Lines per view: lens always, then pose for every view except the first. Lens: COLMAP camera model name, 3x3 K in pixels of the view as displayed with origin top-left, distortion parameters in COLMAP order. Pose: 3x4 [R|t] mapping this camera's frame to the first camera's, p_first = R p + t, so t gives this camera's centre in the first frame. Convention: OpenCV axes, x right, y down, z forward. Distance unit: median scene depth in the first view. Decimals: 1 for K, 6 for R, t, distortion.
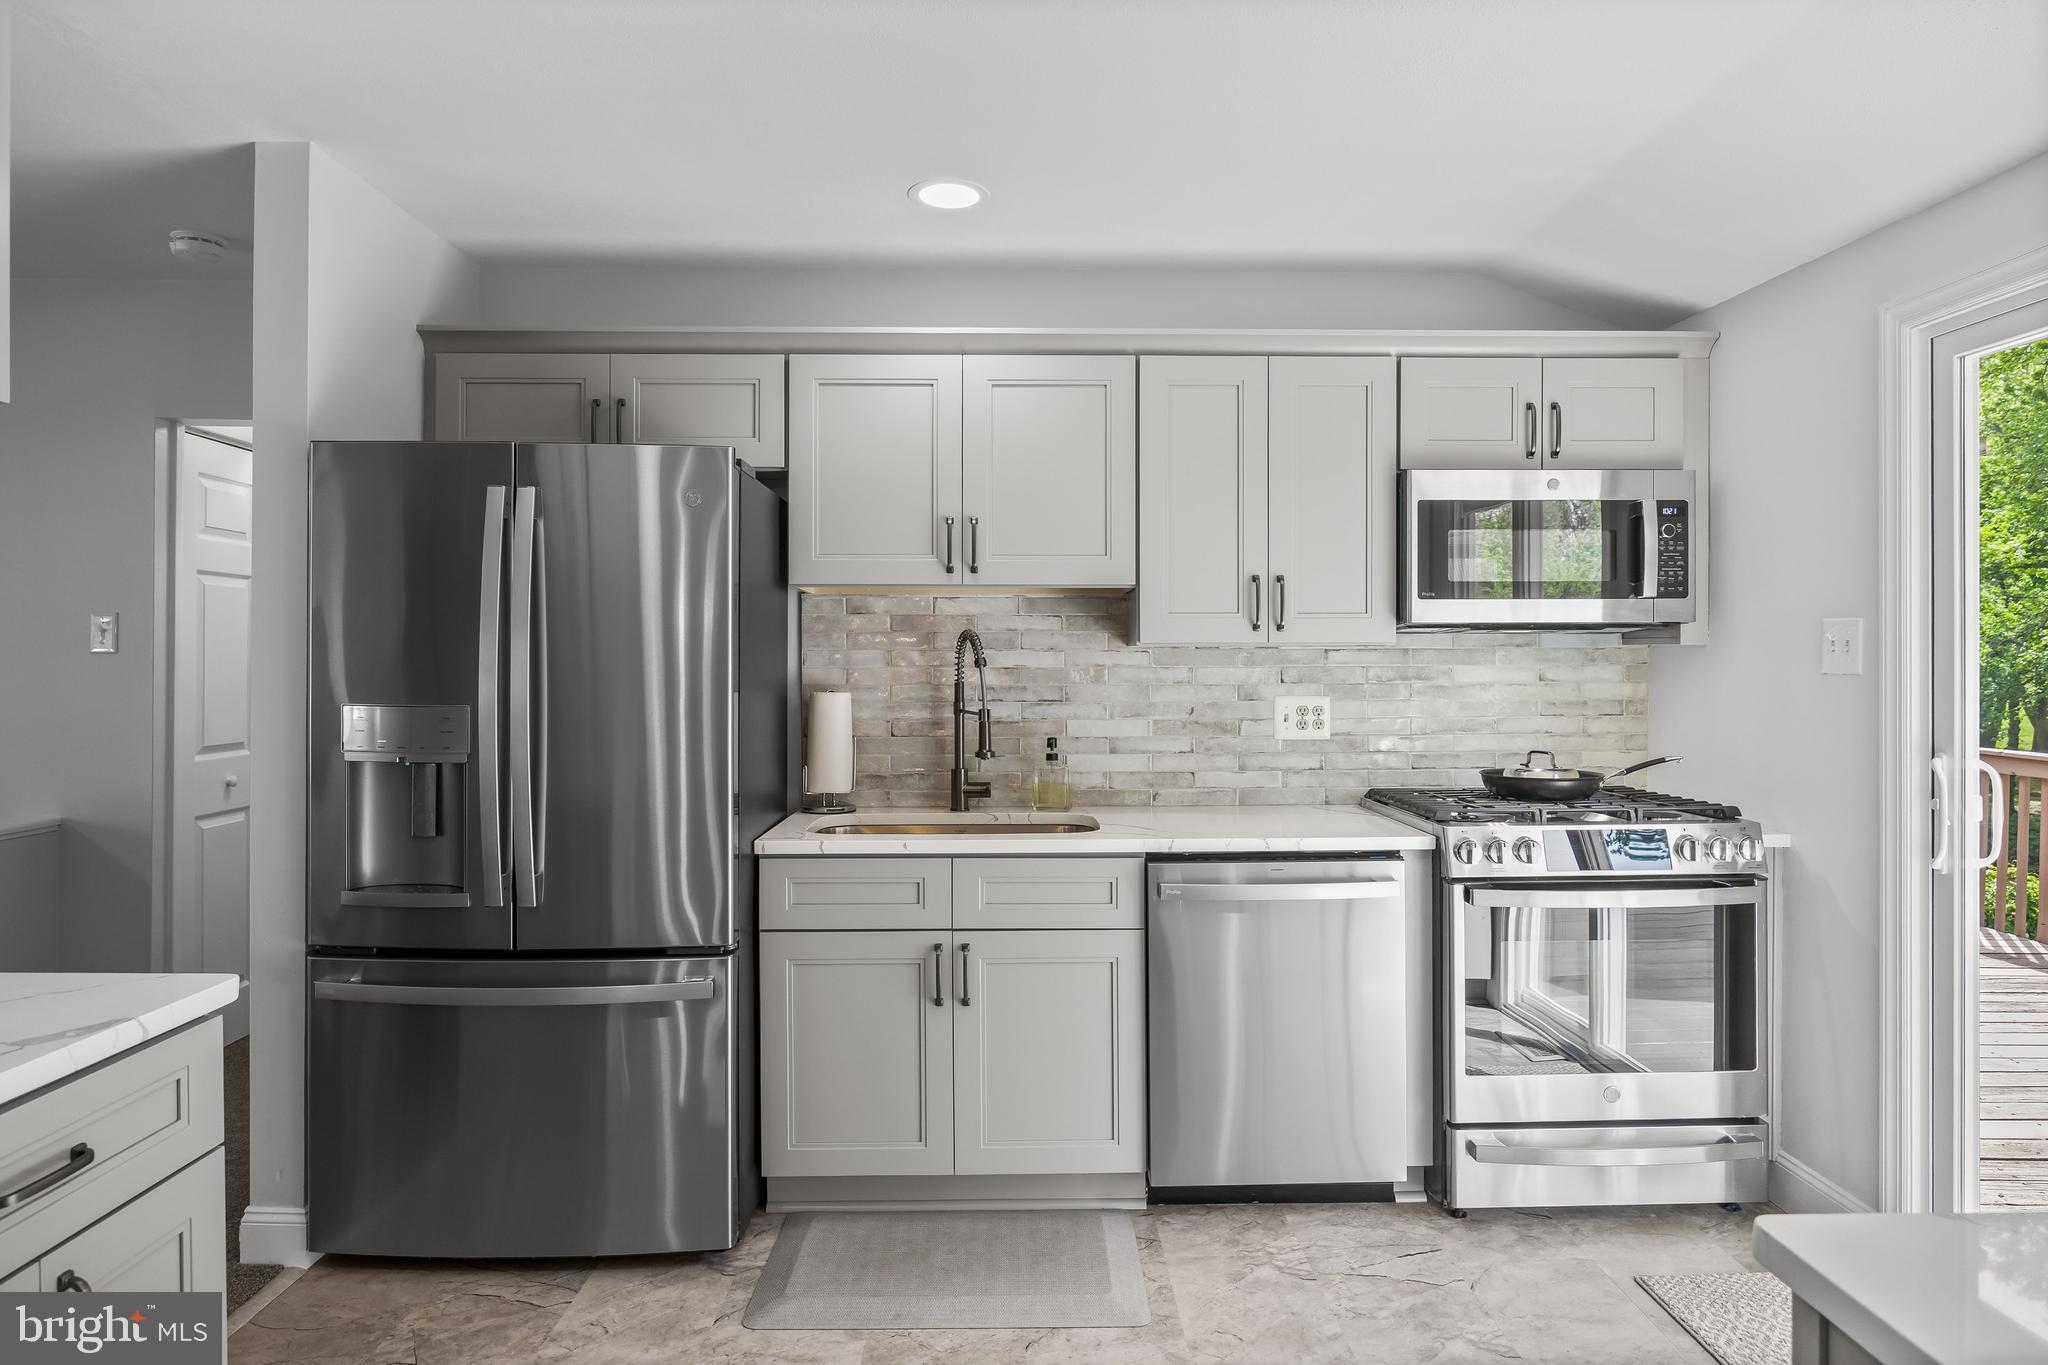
lens RADIAL K [[1193.8, 0, 1026.3], [0, 1193.8, 660.8], [0, 0, 1]] dist [-0.018819, 0.000332]
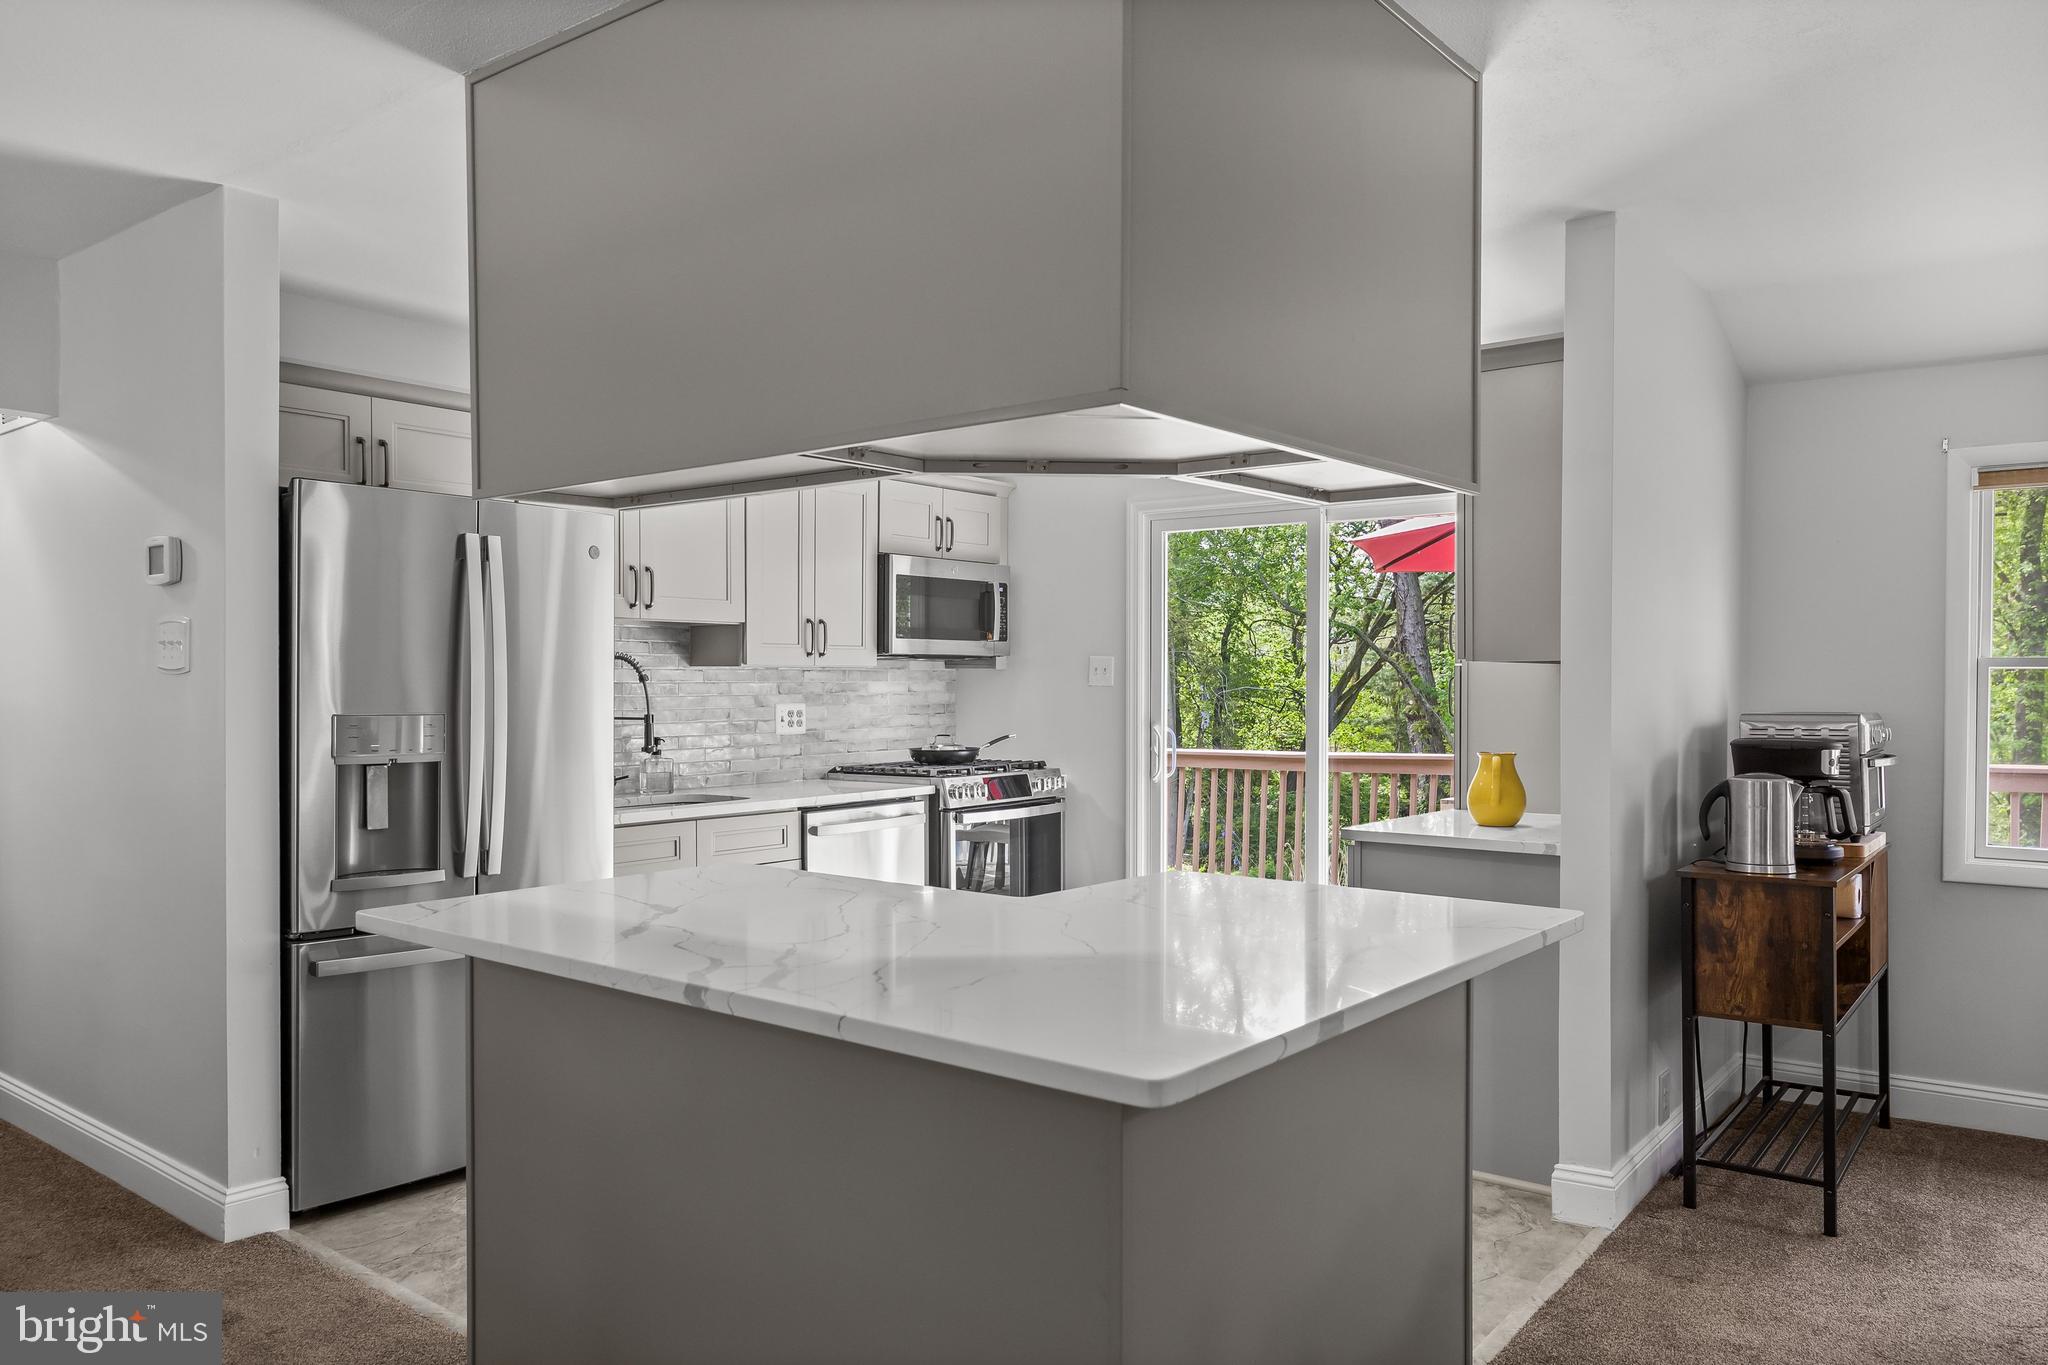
lens RADIAL K [[1444.6, 0, 1024.0], [0, 1444.6, 682.5], [0, 0, 1]] dist [-0.027922, 0.003656]
pose [[0.626342, 0.000241, 0.779548, -1.009865], [-0.001386, 0.999999, 0.000805, 0.003722], [-0.779547, -0.001584, 0.626341, -0.302864]]
